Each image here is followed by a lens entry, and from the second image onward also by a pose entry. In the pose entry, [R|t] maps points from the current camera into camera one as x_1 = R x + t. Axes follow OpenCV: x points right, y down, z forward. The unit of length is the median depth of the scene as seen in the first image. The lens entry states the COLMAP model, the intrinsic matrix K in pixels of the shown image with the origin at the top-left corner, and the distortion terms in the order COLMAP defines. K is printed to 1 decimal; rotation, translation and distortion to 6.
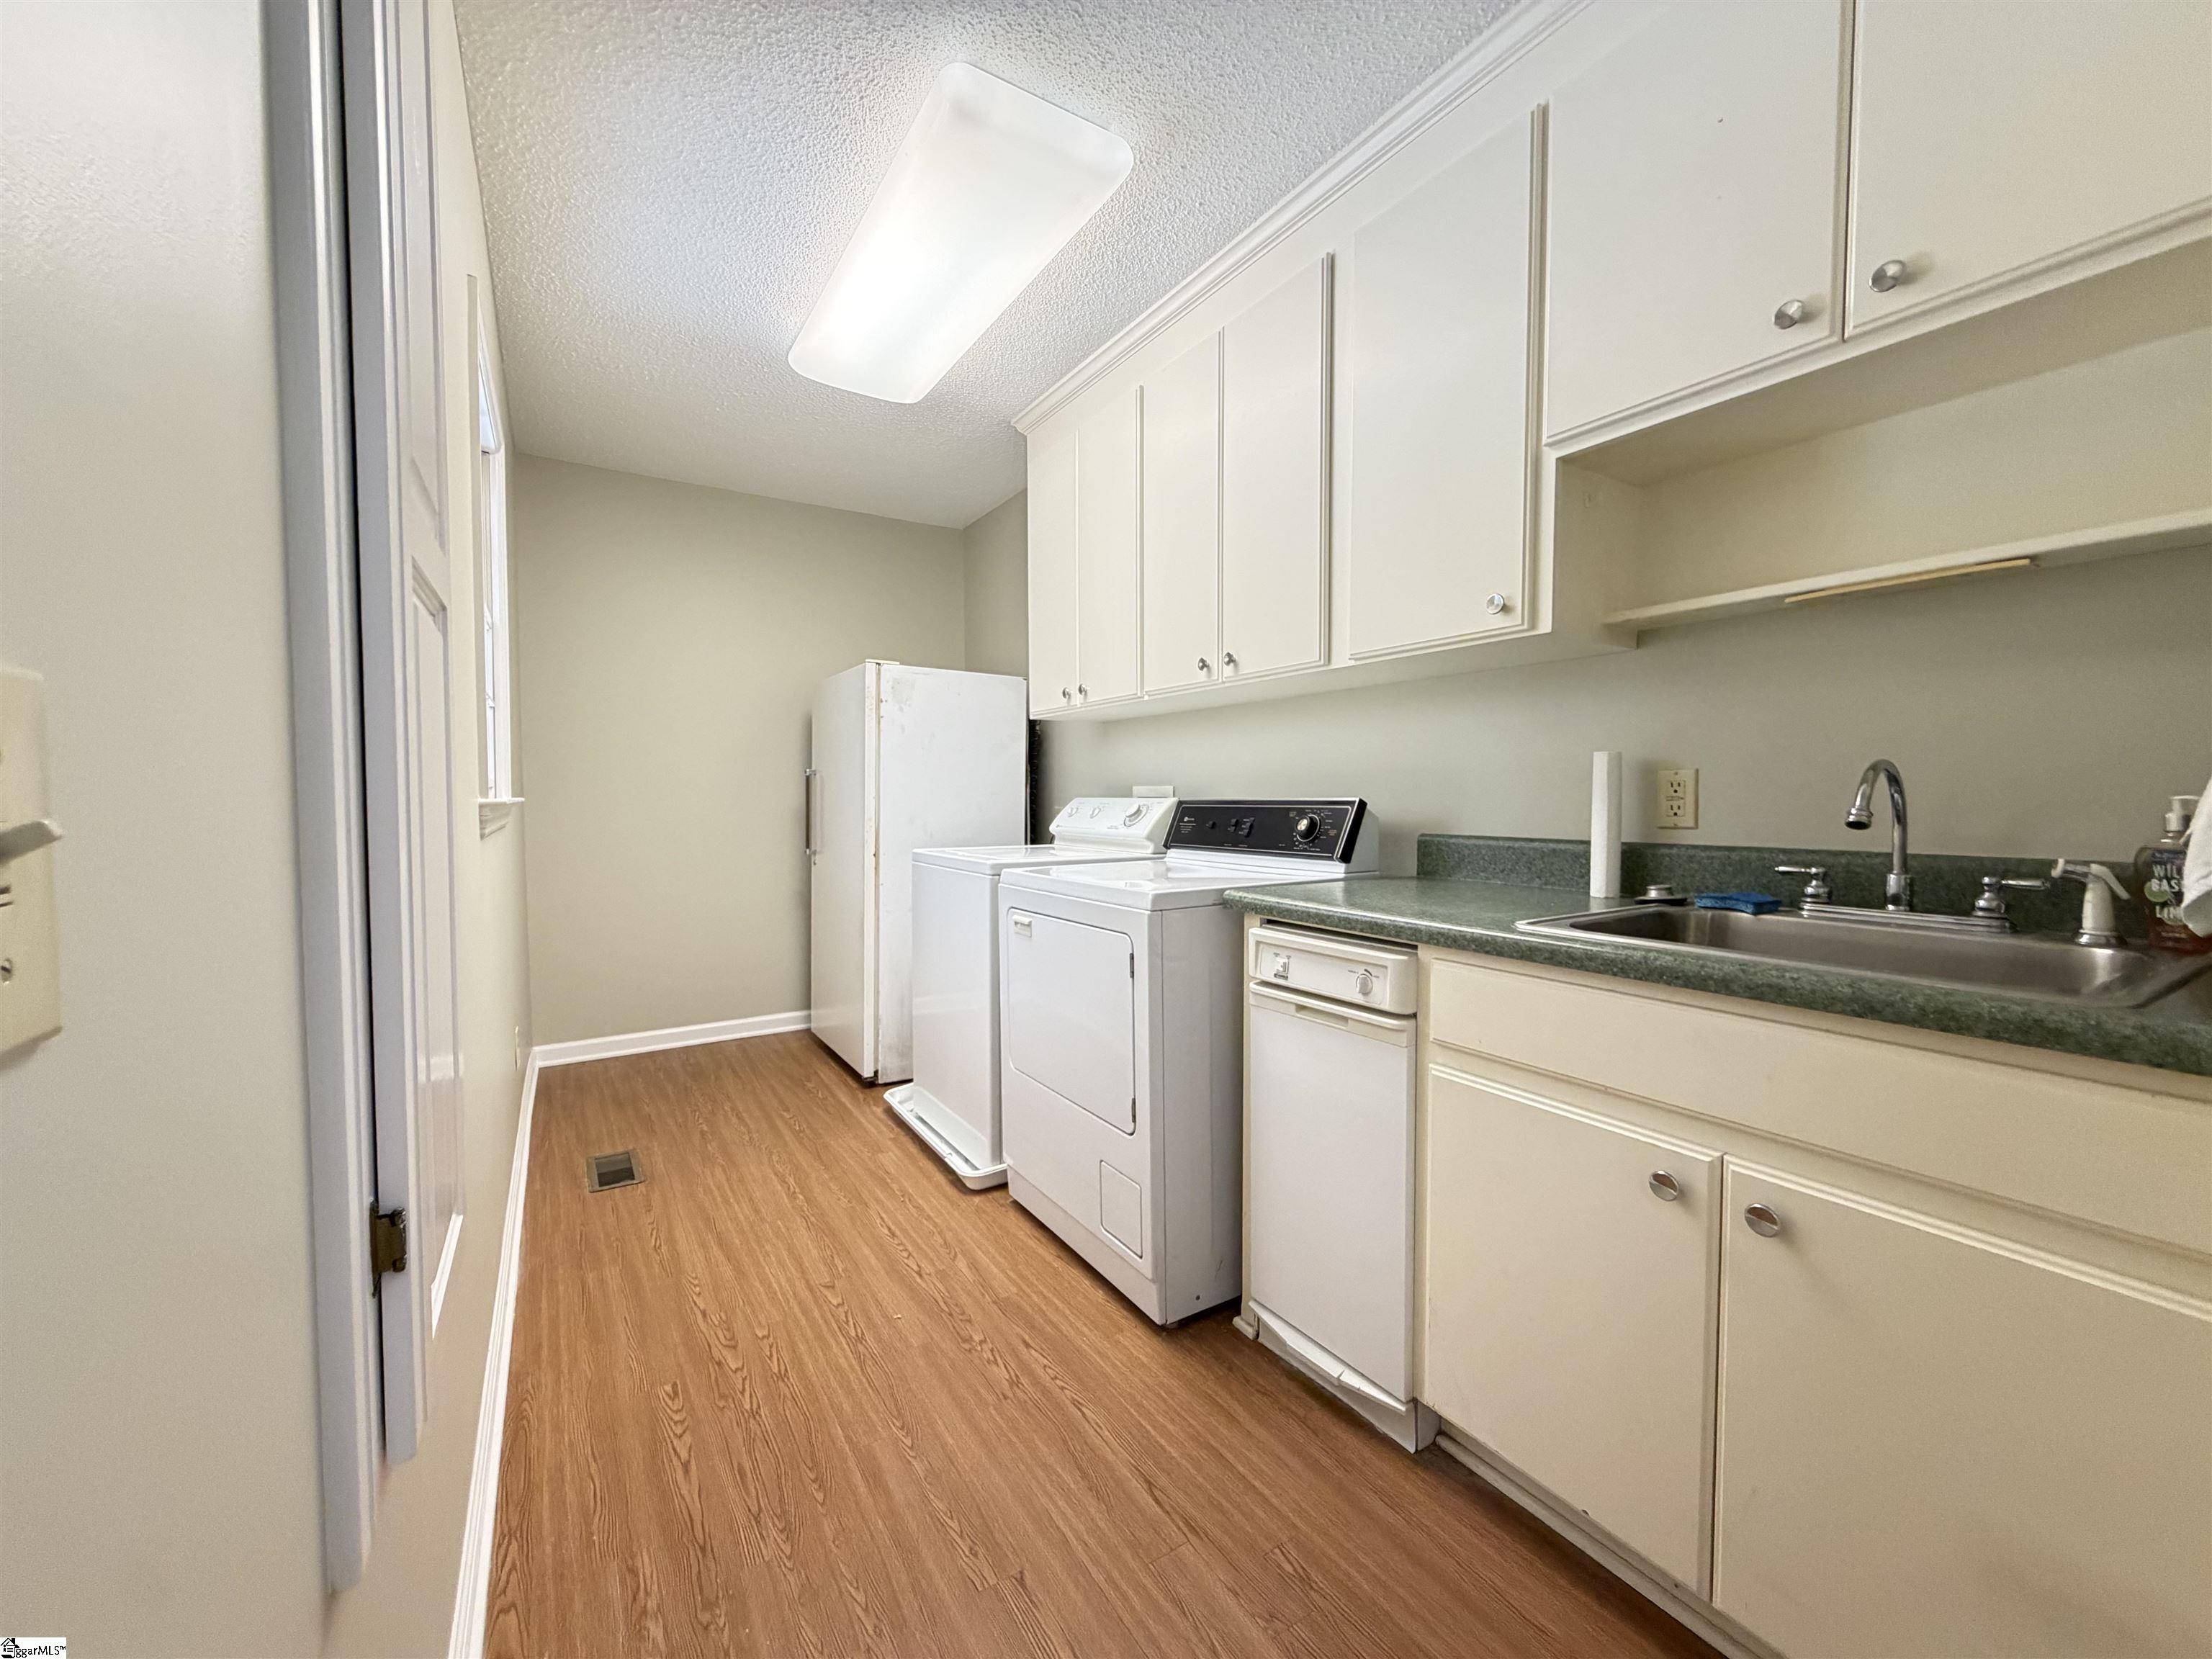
lens RADIAL K [[878.1, 0, 1095.5], [0, 878.1, 828.4], [0, 0, 1]] dist [0.001368, -0.000442]
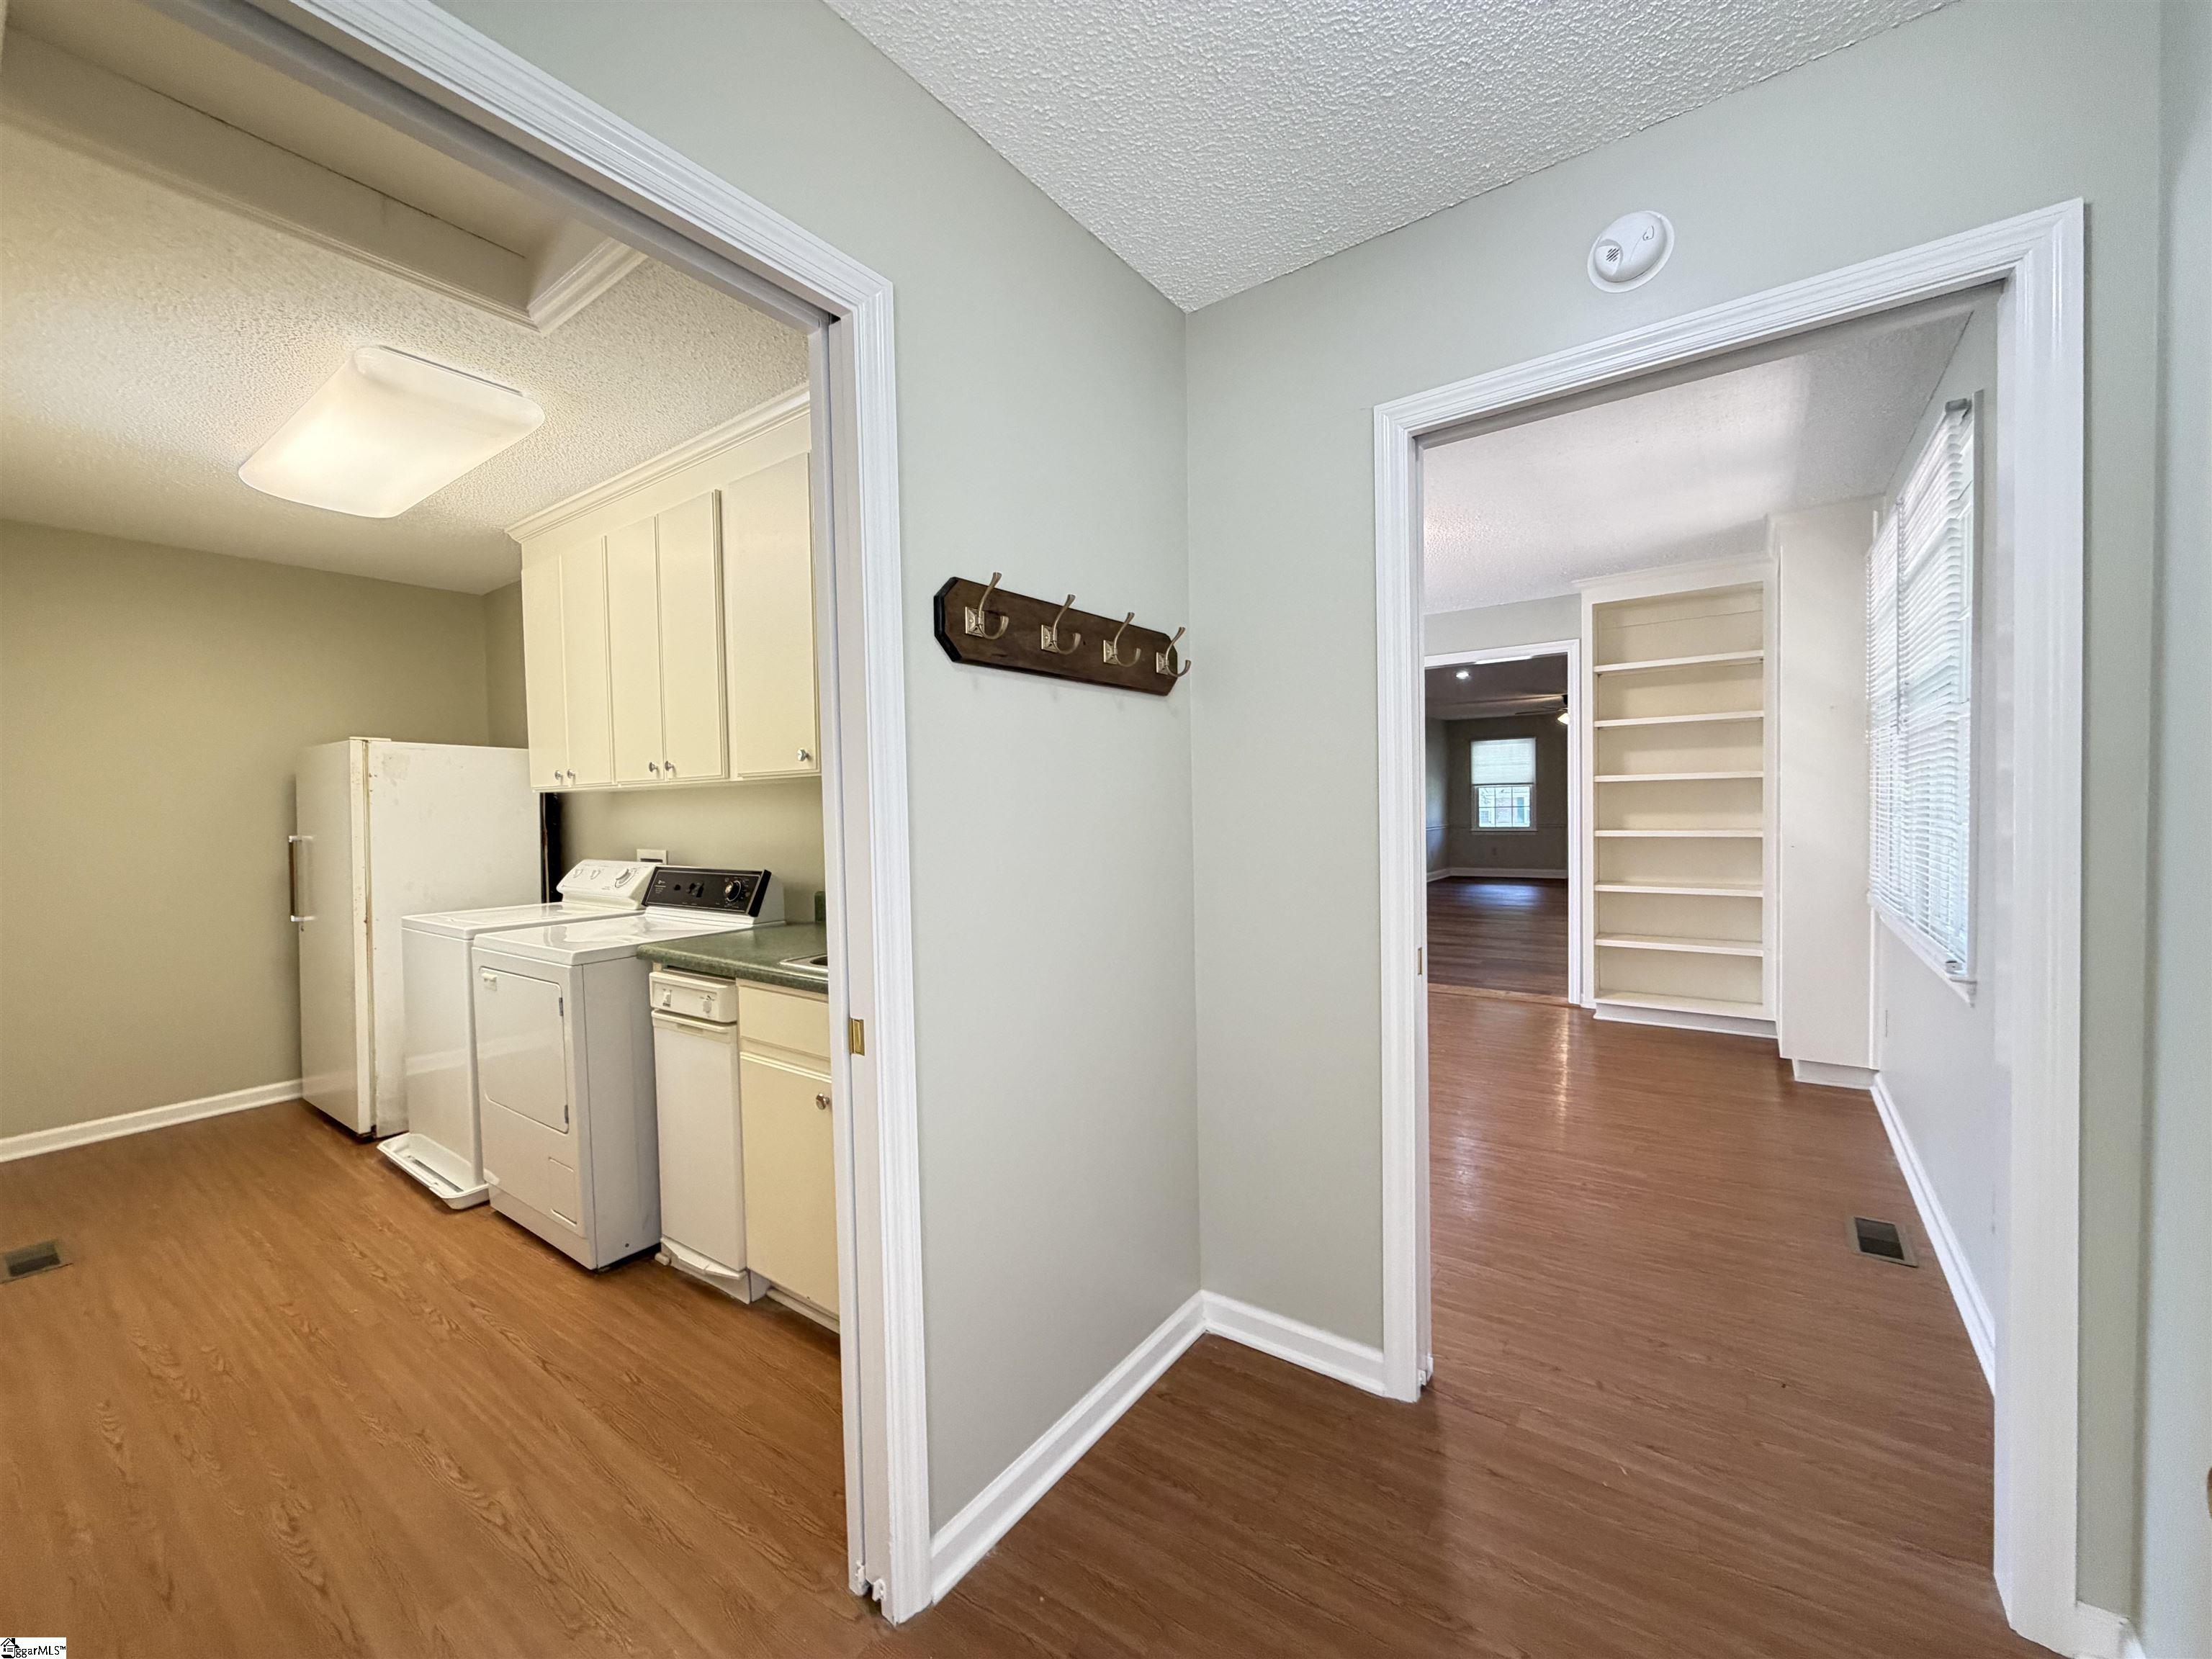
lens RADIAL K [[878.1, 0, 1097.5], [0, 878.1, 831.7], [0, 0, 1]] dist [0.001368, -0.000442]
pose [[0.925597, -0.025523, 0.377648, 0.268230], [0.030461, 0.999511, -0.007107, -0.069562], [-0.377282, 0.018082, 0.925922, -0.503002]]
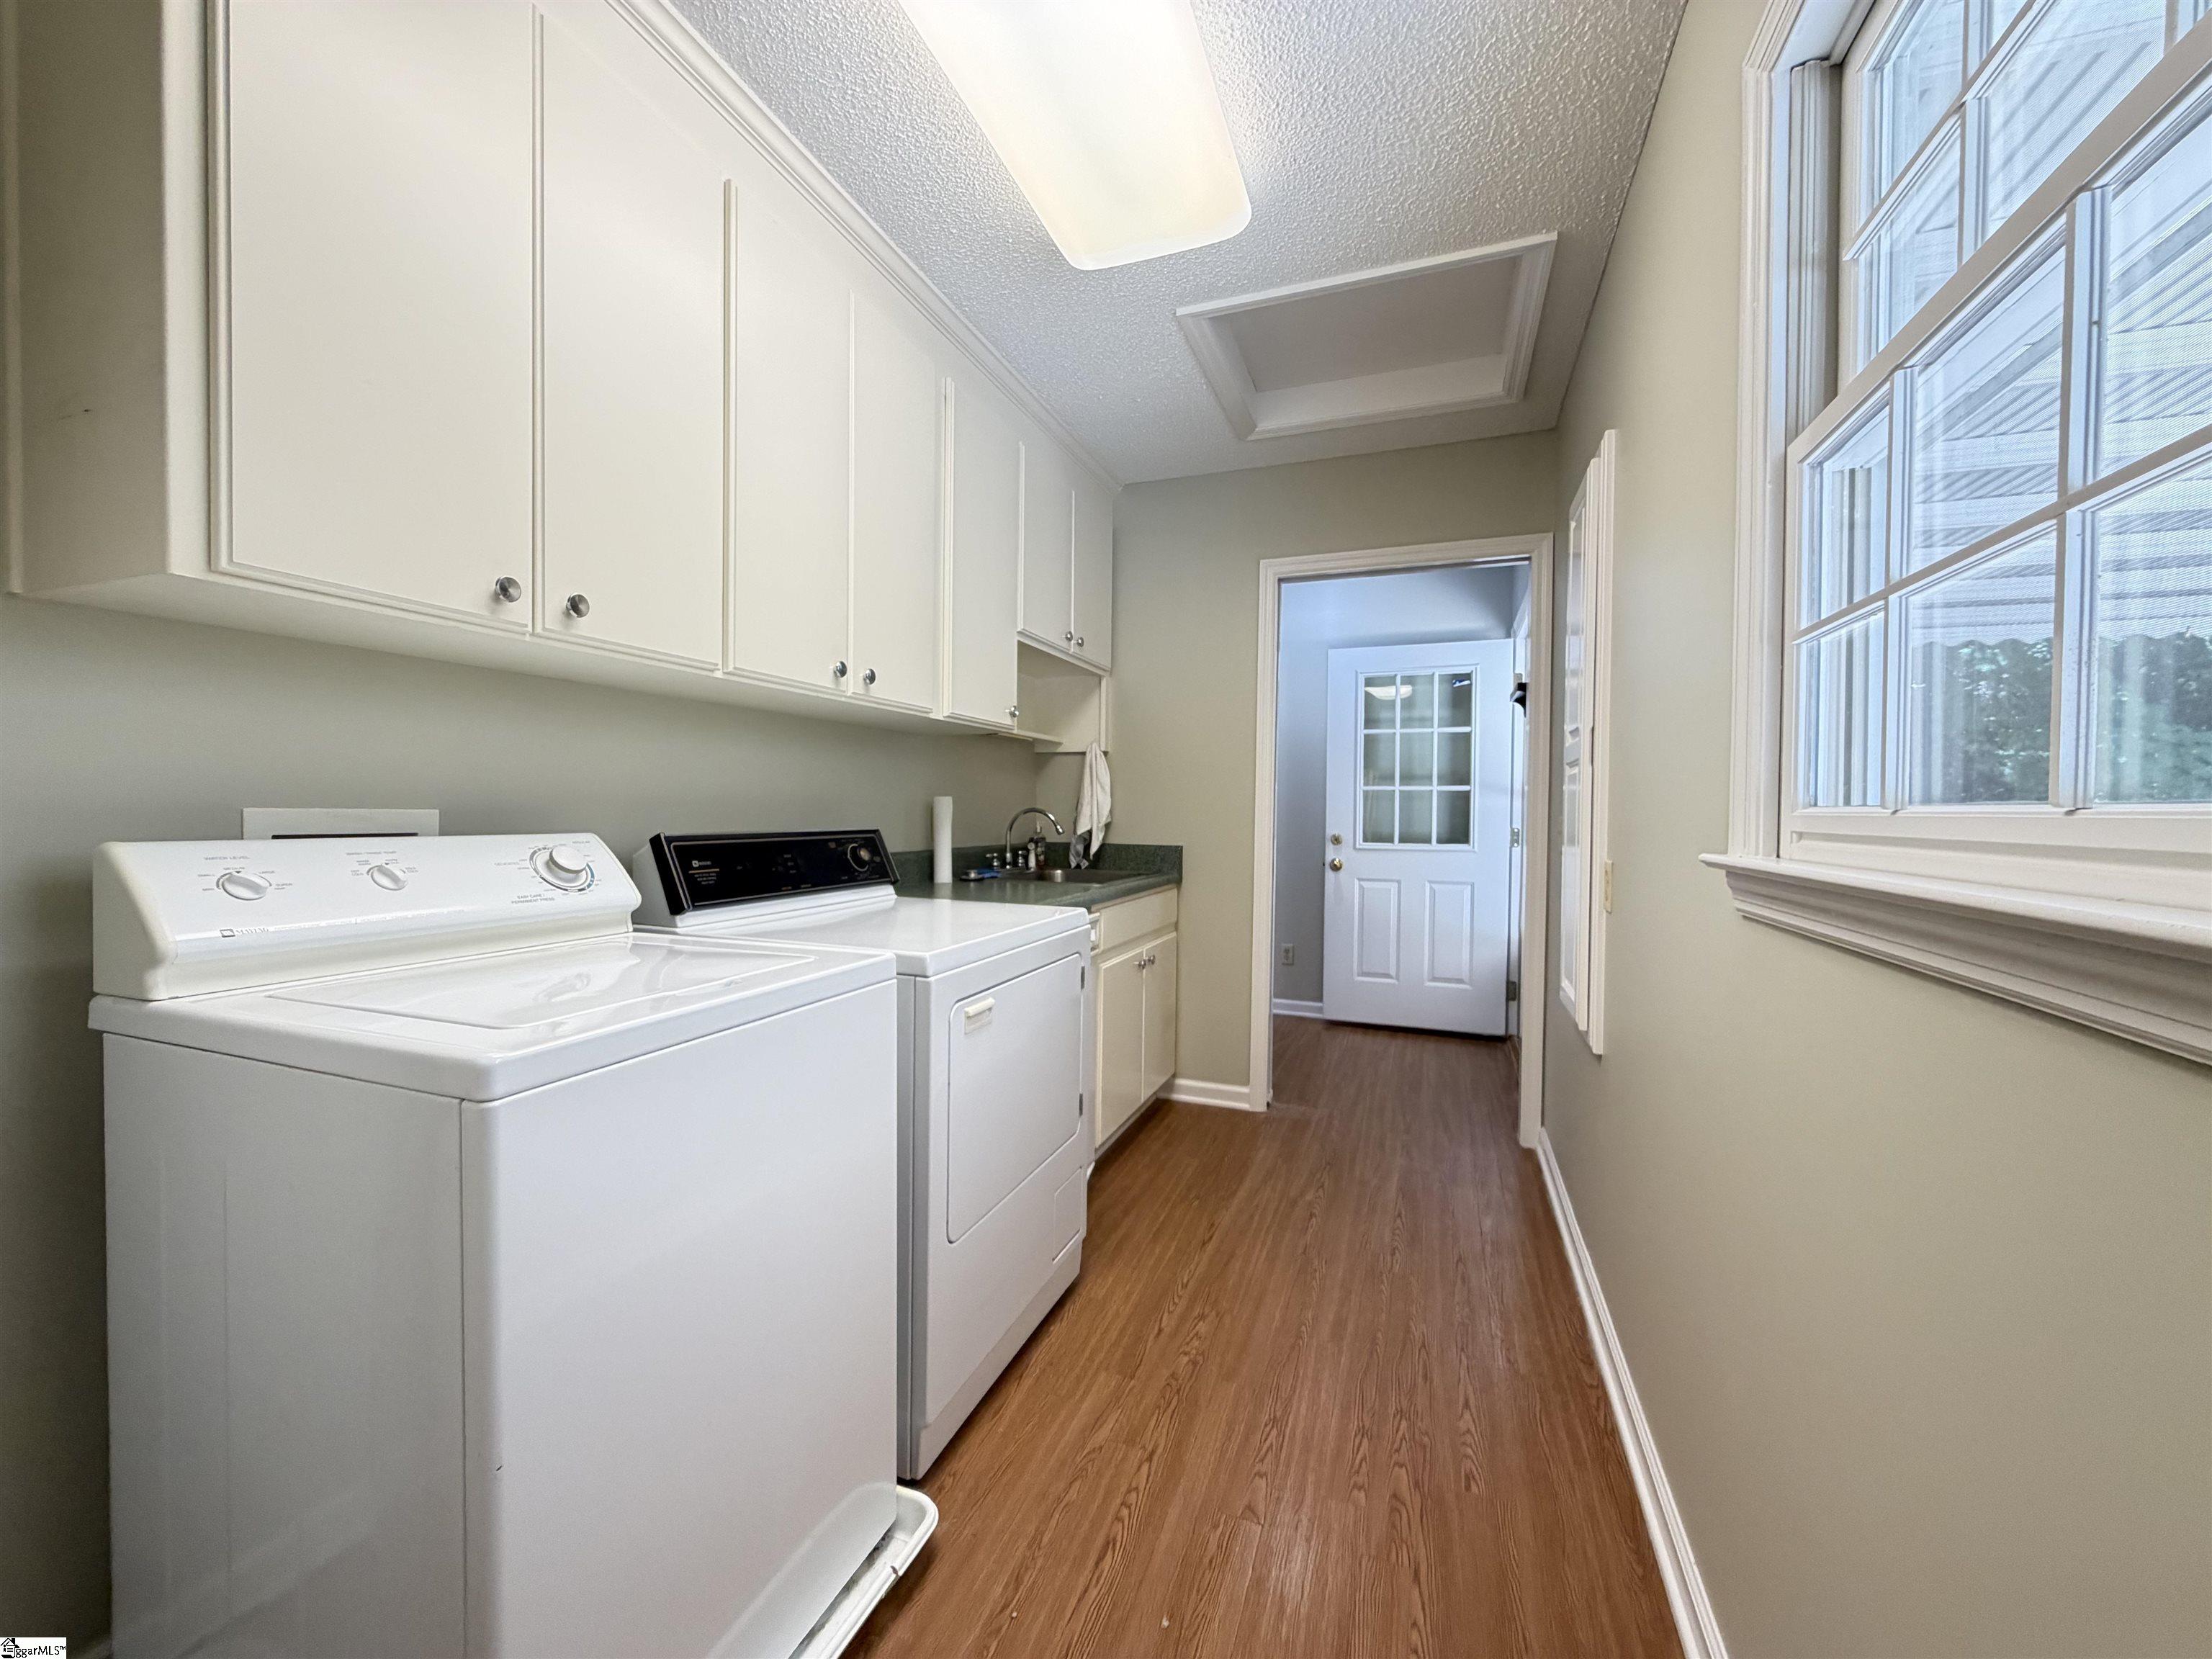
lens RADIAL K [[878.1, 0, 1103.4], [0, 878.1, 827.7], [0, 0, 1]] dist [0.001368, -0.000442]
pose [[-0.615666, -0.020677, 0.787736, -0.775556], [0.019666, 0.998941, 0.041592, -0.076361], [-0.787762, 0.041098, -0.614608, 1.493561]]
